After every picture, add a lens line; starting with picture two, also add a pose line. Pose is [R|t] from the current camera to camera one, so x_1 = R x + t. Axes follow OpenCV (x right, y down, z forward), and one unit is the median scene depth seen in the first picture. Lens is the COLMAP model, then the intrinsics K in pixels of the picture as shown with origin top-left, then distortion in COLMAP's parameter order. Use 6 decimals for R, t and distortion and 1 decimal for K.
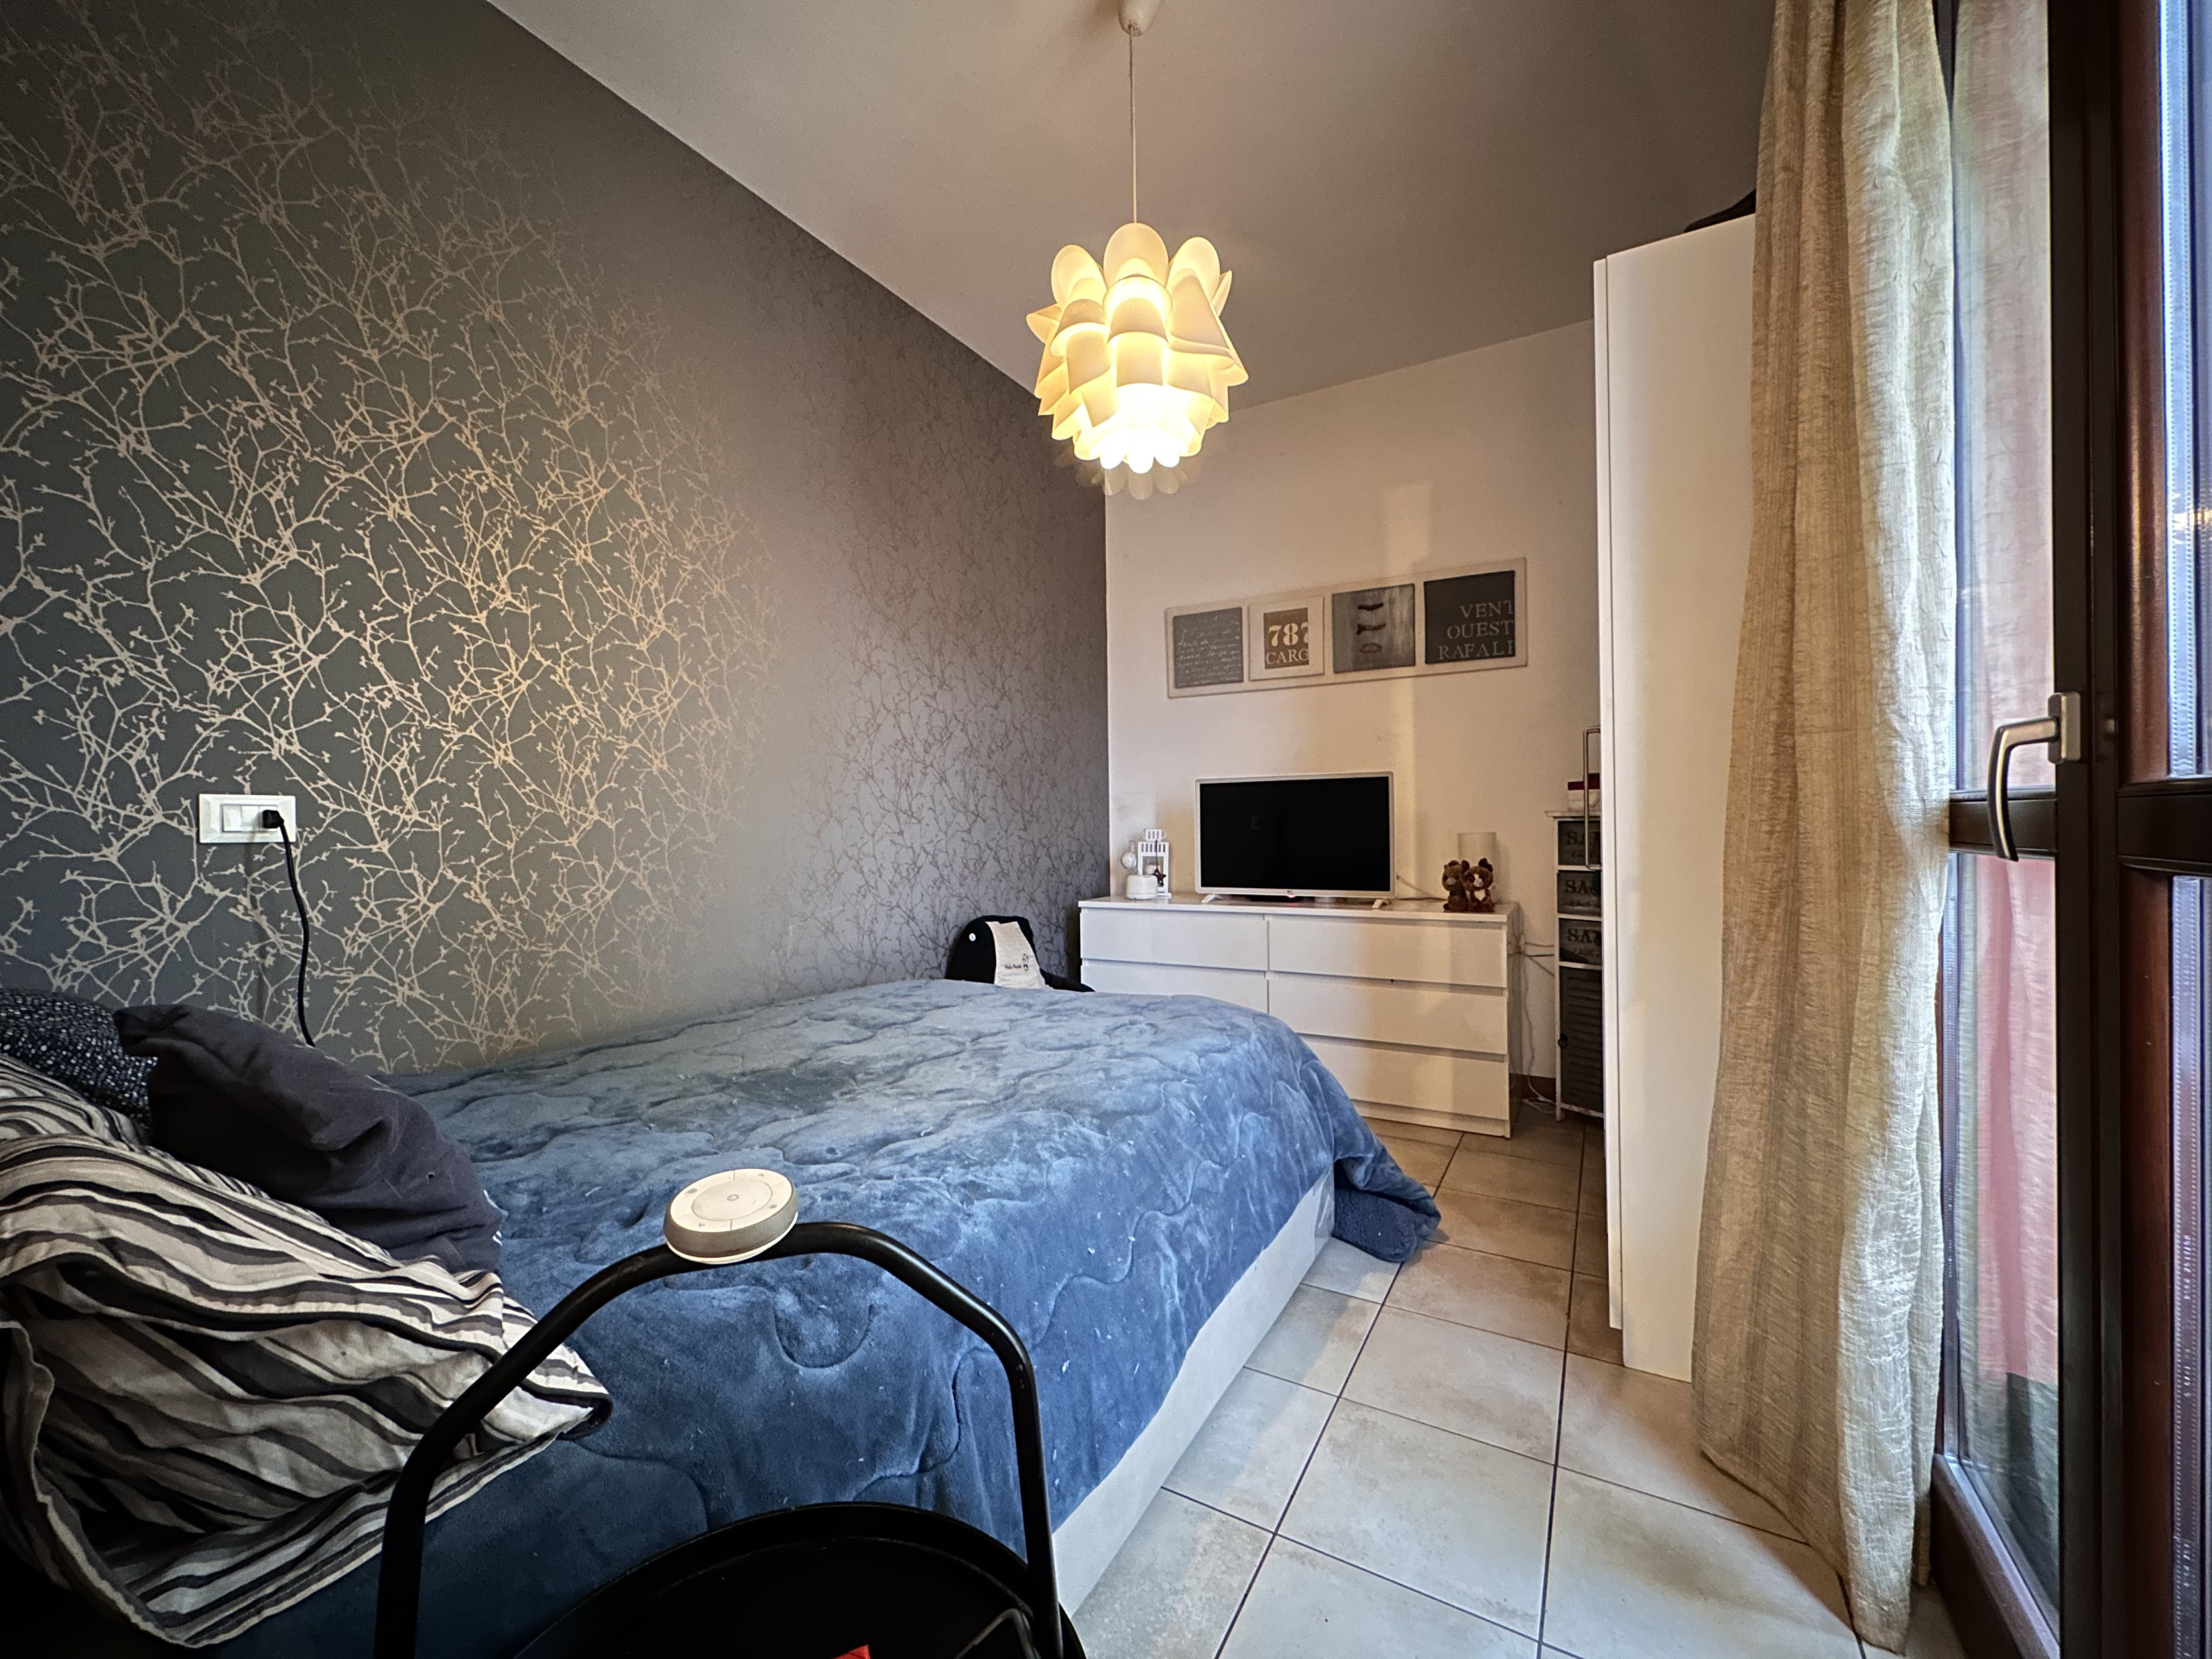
lens RADIAL K [[880.4, 0, 1105.6], [0, 880.4, 829.0], [0, 0, 1]] dist [-0.000982, 0.000336]
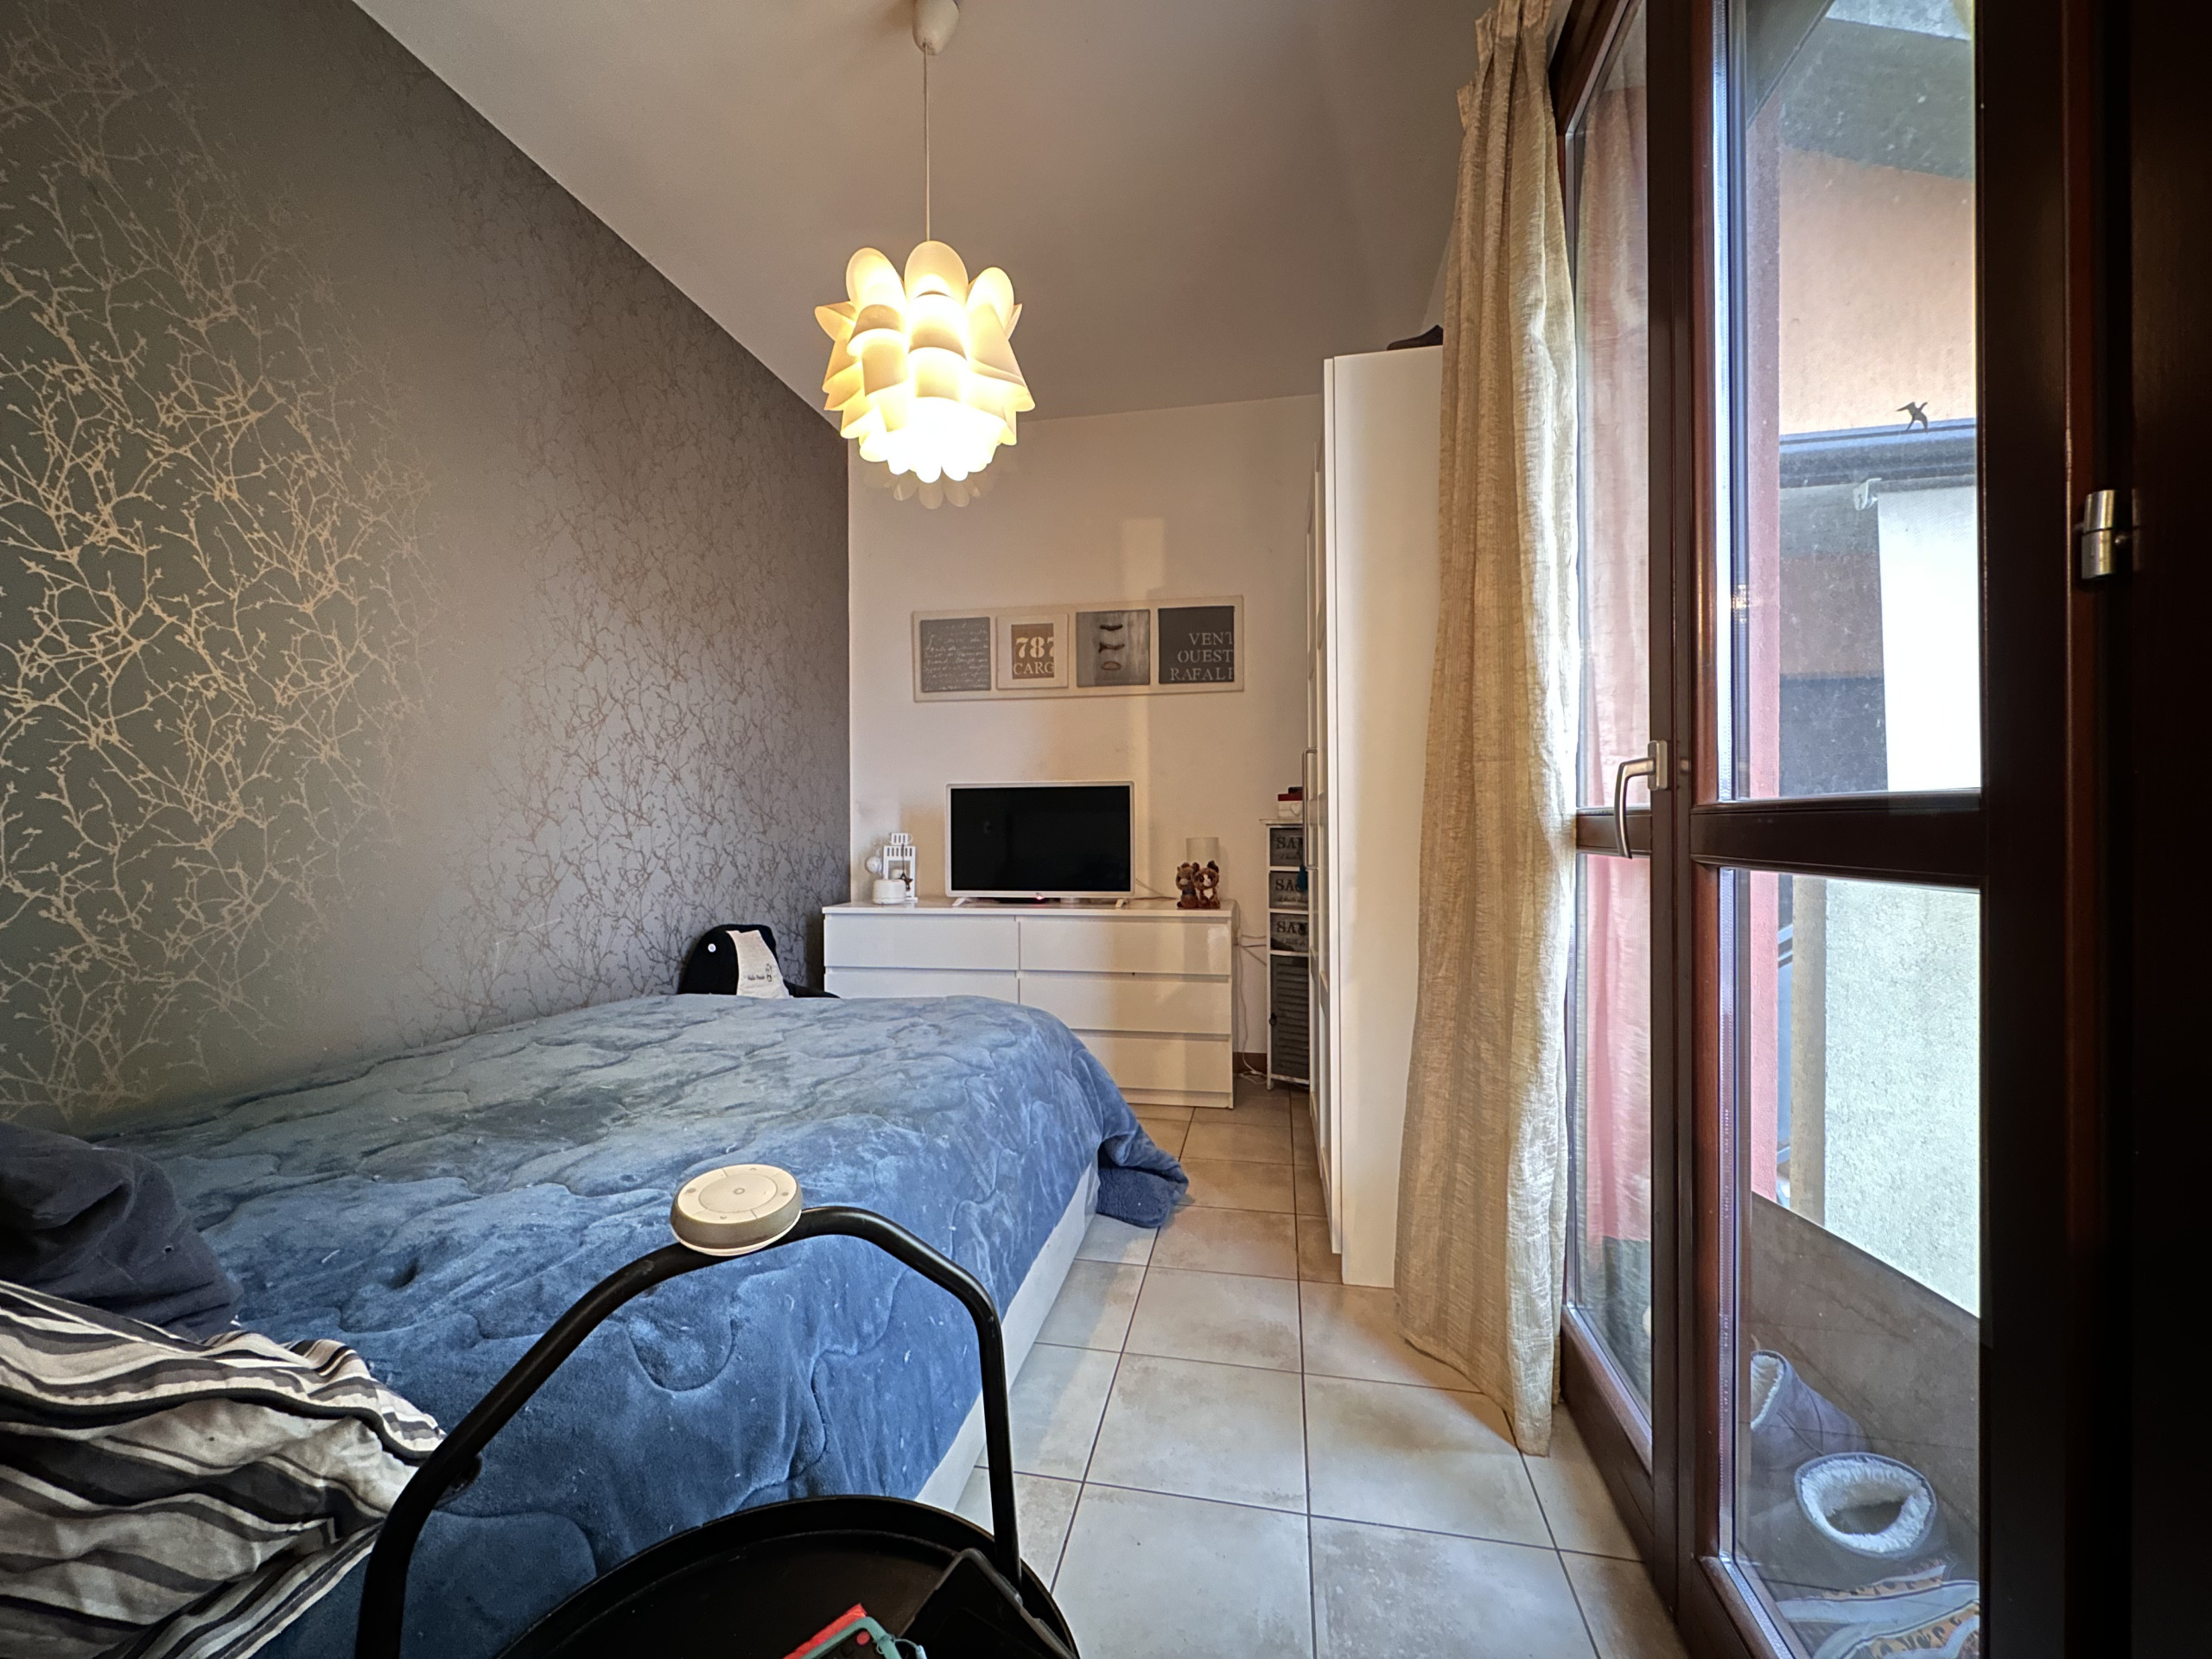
lens RADIAL K [[880.4, 0, 1105.6], [0, 880.4, 829.0], [0, 0, 1]] dist [-0.000982, 0.000336]
pose [[0.946379, 0.007243, 0.322978, -0.106726], [-0.005489, 0.999965, -0.006340, 0.001336], [-0.323013, 0.004227, 0.946385, -0.030503]]
